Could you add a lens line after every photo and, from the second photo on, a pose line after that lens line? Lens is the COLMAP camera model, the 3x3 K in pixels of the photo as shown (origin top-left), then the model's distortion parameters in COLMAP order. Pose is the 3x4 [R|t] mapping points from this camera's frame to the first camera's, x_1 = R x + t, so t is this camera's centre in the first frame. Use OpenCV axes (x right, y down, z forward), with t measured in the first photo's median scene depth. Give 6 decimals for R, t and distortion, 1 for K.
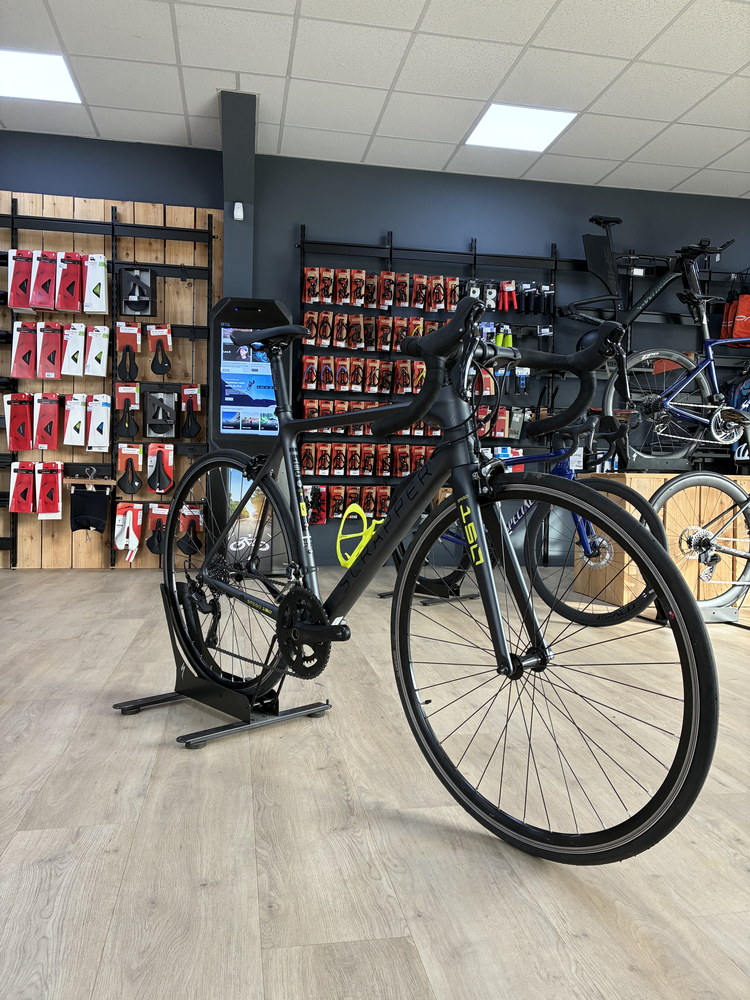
lens RADIAL K [[760.3, 0, 374.5], [0, 760.3, 495.7], [0, 0, 1]] dist [0.041689, -0.045380]
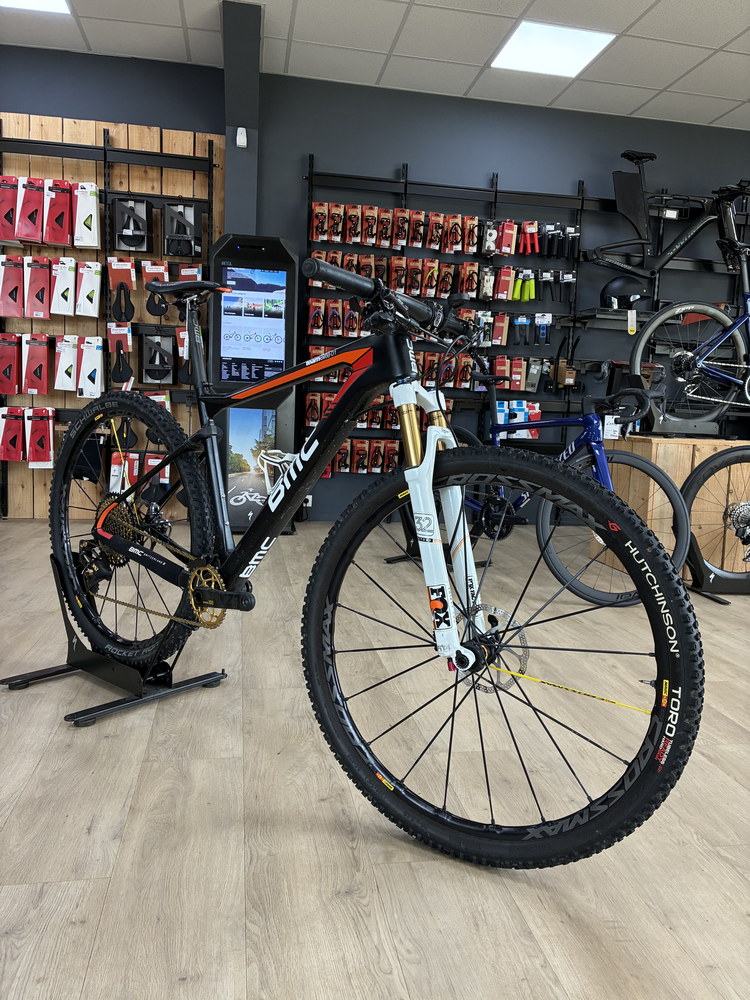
lens RADIAL K [[760.3, 0, 377.2], [0, 760.3, 492.8], [0, 0, 1]] dist [0.041689, -0.045380]
pose [[0.999749, 0.022390, -0.000288, -0.004713], [-0.022294, 0.996510, 0.080436, -0.023731], [0.002088, -0.080409, 0.996760, 0.047161]]
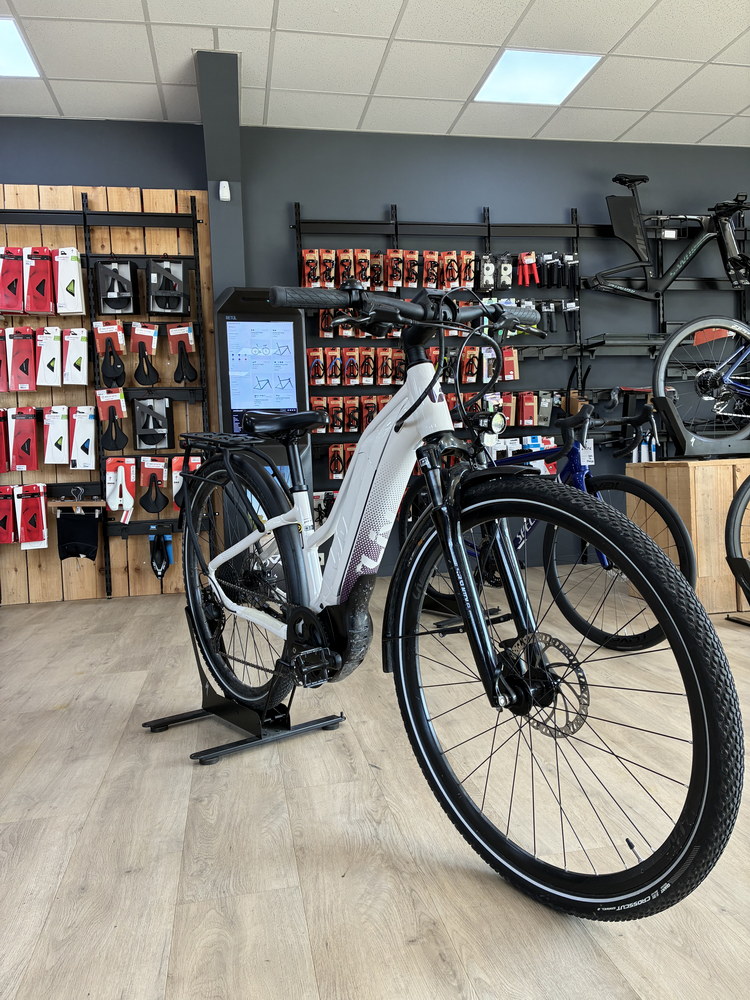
lens RADIAL K [[760.3, 0, 379.2], [0, 760.3, 492.7], [0, 0, 1]] dist [0.041689, -0.045380]
pose [[0.998150, -0.060123, 0.009014, -0.026841], [0.060019, 0.998133, 0.011312, -0.019517], [-0.009677, -0.010750, 0.999895, 0.101742]]
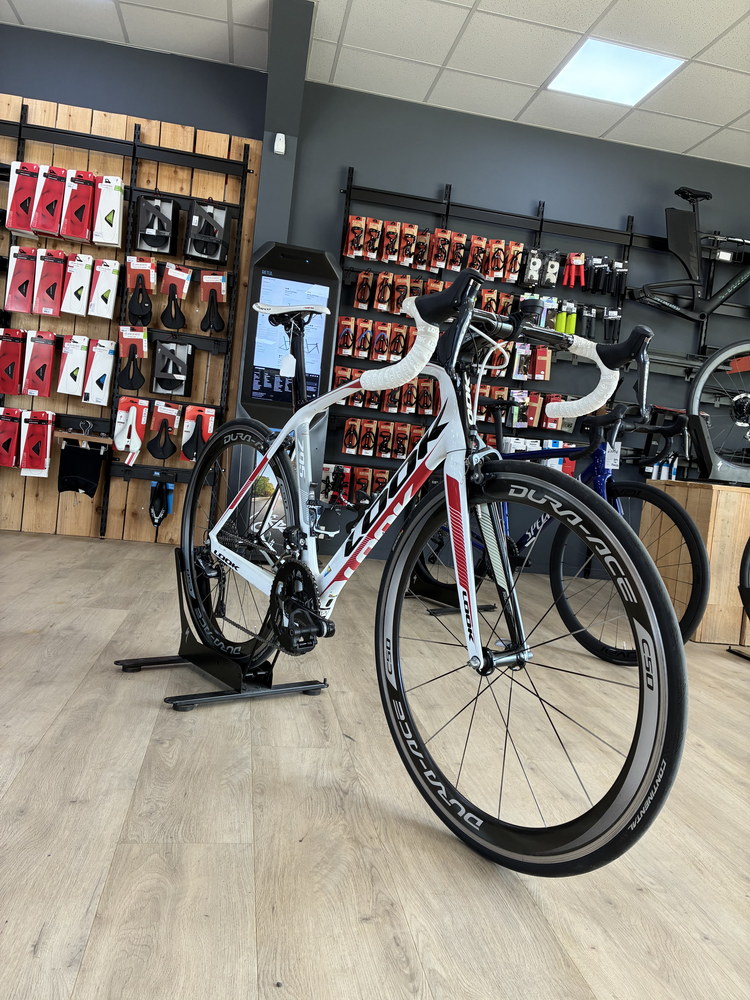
lens RADIAL K [[760.3, 0, 380.1], [0, 760.3, 490.2], [0, 0, 1]] dist [0.041689, -0.045380]
pose [[0.995974, 0.089634, 0.001408, -0.029945], [-0.089645, 0.995837, 0.016476, -0.003027], [0.000075, -0.016536, 0.999863, 0.121932]]
